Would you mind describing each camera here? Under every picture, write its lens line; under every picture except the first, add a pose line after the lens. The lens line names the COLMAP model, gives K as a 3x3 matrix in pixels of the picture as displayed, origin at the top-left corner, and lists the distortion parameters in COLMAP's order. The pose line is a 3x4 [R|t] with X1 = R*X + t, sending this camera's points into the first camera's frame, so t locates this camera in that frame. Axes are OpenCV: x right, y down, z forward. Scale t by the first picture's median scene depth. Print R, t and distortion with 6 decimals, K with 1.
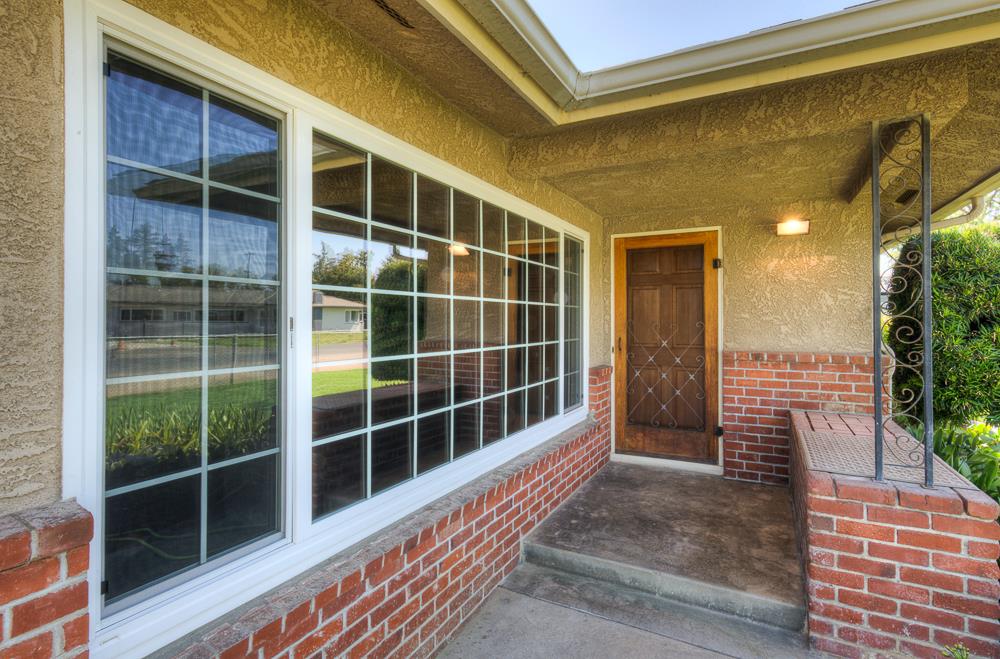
lens RADIAL K [[480.9, 0, 498.8], [0, 480.9, 320.5], [0, 0, 1]] dist [0.002014, 0.000179]
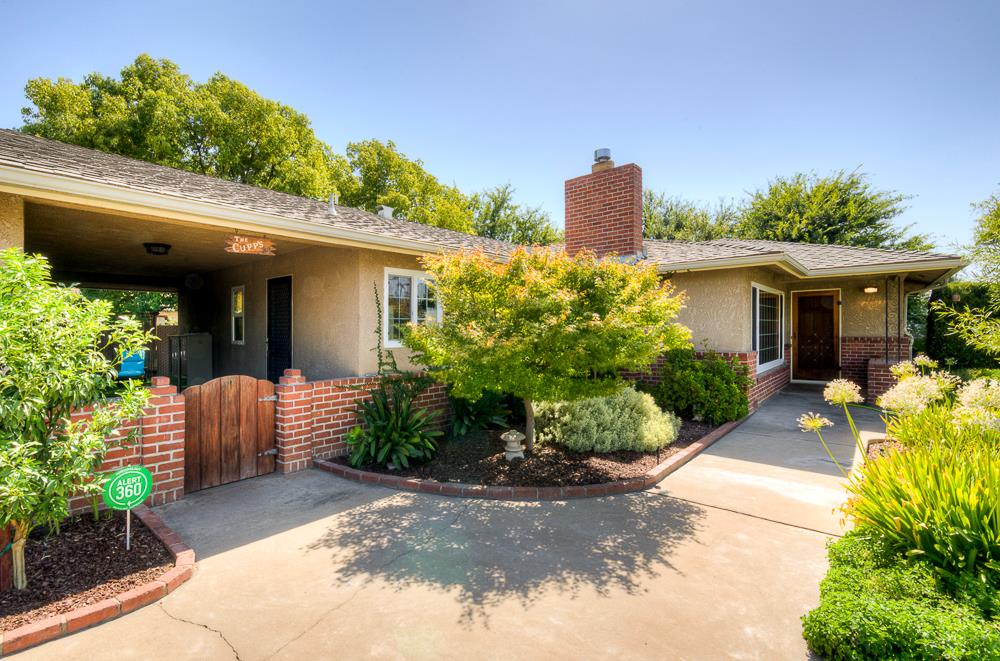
lens RADIAL K [[448.4, 0, 507.4], [0, 448.4, 329.0], [0, 0, 1]] dist [0.000948, 0.000714]
pose [[0.982470, -0.006062, -0.186320, -0.835843], [0.007535, 0.999946, 0.007199, -0.011353], [0.186266, -0.008477, 0.982463, -1.677598]]
